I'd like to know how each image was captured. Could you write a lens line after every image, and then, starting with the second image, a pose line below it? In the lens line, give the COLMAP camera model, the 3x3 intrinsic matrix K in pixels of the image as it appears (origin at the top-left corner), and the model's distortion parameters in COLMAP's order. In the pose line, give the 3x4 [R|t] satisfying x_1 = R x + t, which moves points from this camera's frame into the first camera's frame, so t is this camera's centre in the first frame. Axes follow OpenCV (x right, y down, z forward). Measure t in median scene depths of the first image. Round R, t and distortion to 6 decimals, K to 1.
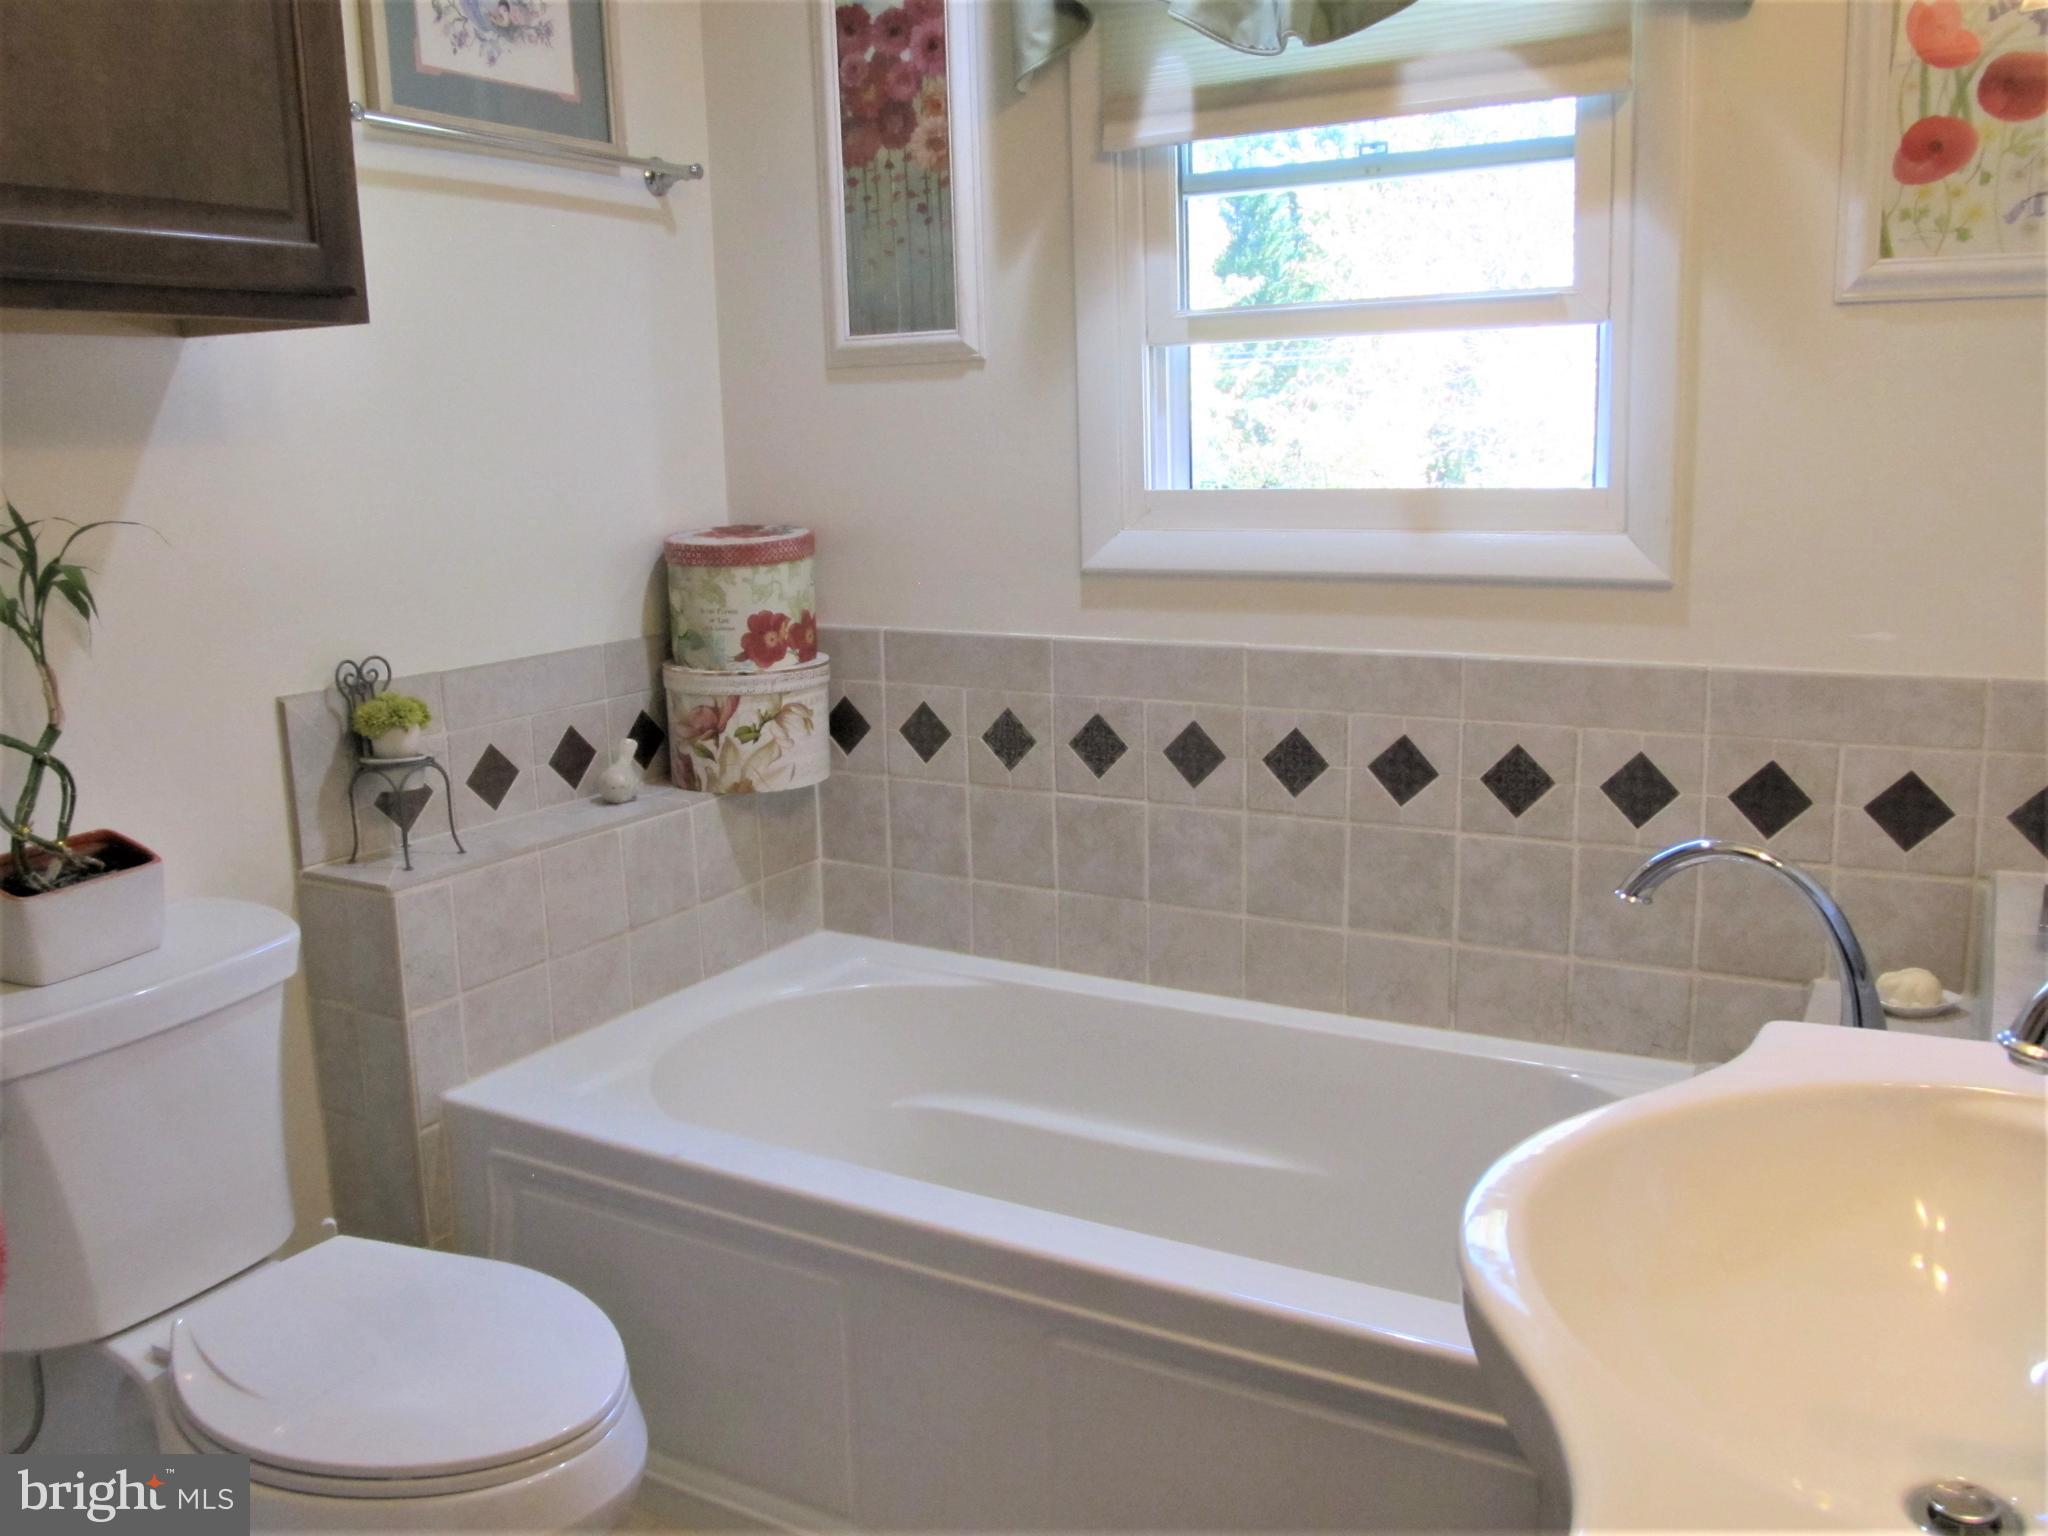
lens RADIAL K [[1686.0, 0, 1024.0], [0, 1686.0, 768.0], [0, 0, 1]] dist [-0.070896, 0.026949]
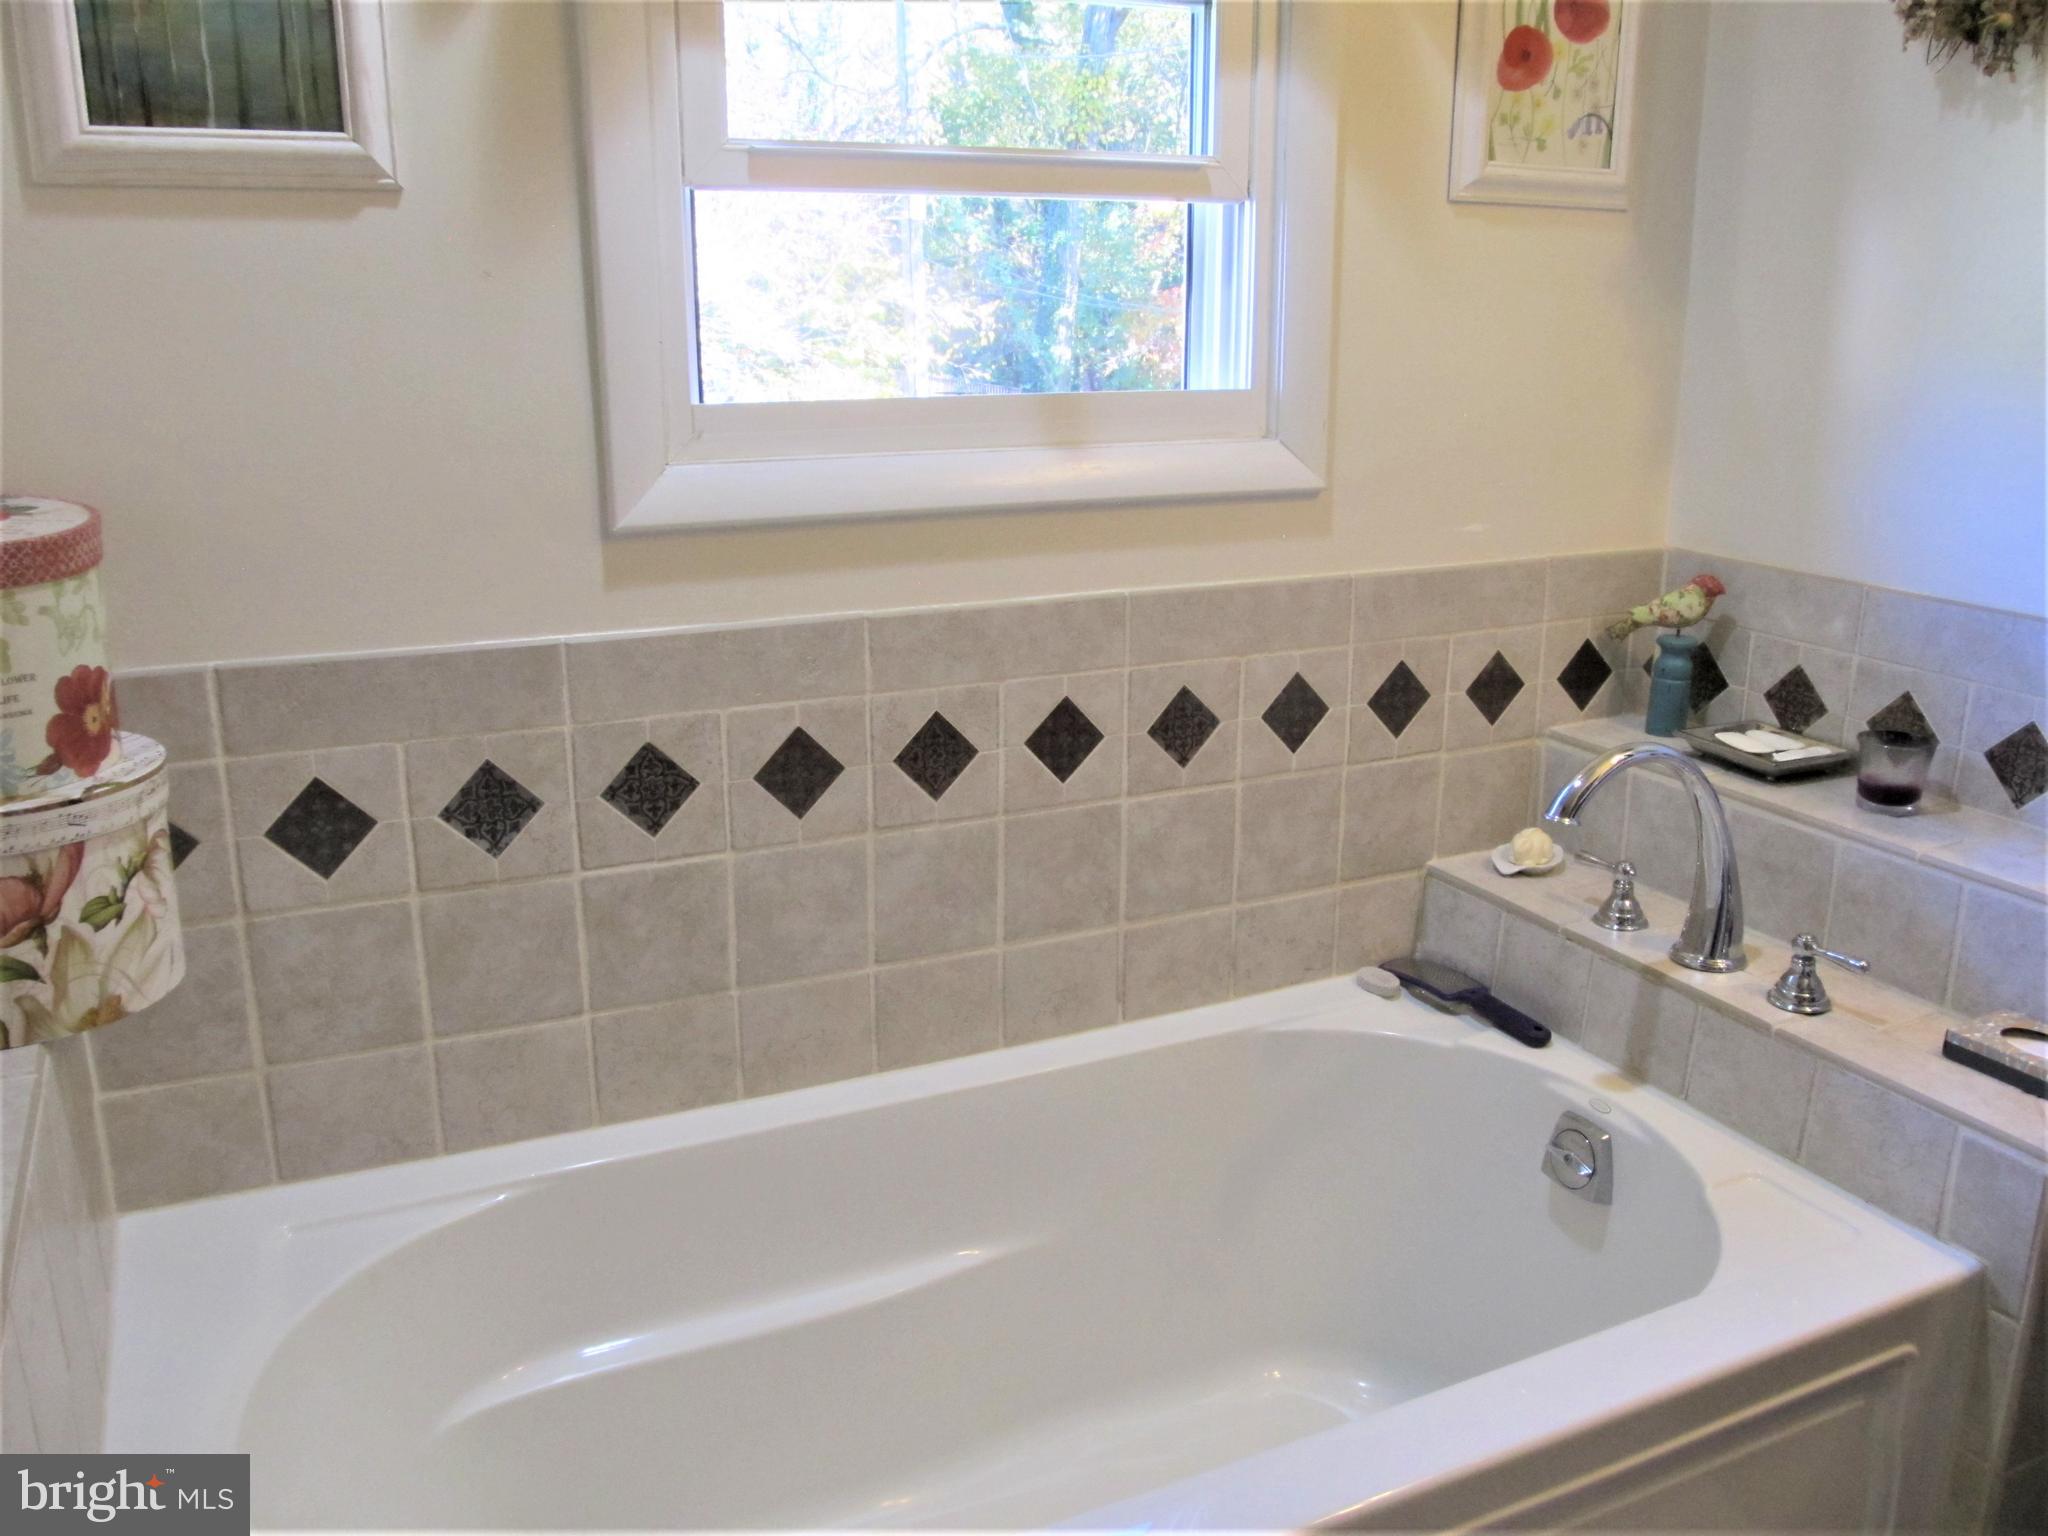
lens RADIAL K [[1686.0, 0, 1024.0], [0, 1686.0, 768.0], [0, 0, 1]] dist [-0.070896, 0.026949]
pose [[0.556911, -0.199276, 0.806312, -0.426673], [0.141584, 0.979359, 0.144254, -0.100510], [-0.818416, 0.033825, 0.573630, 0.510921]]
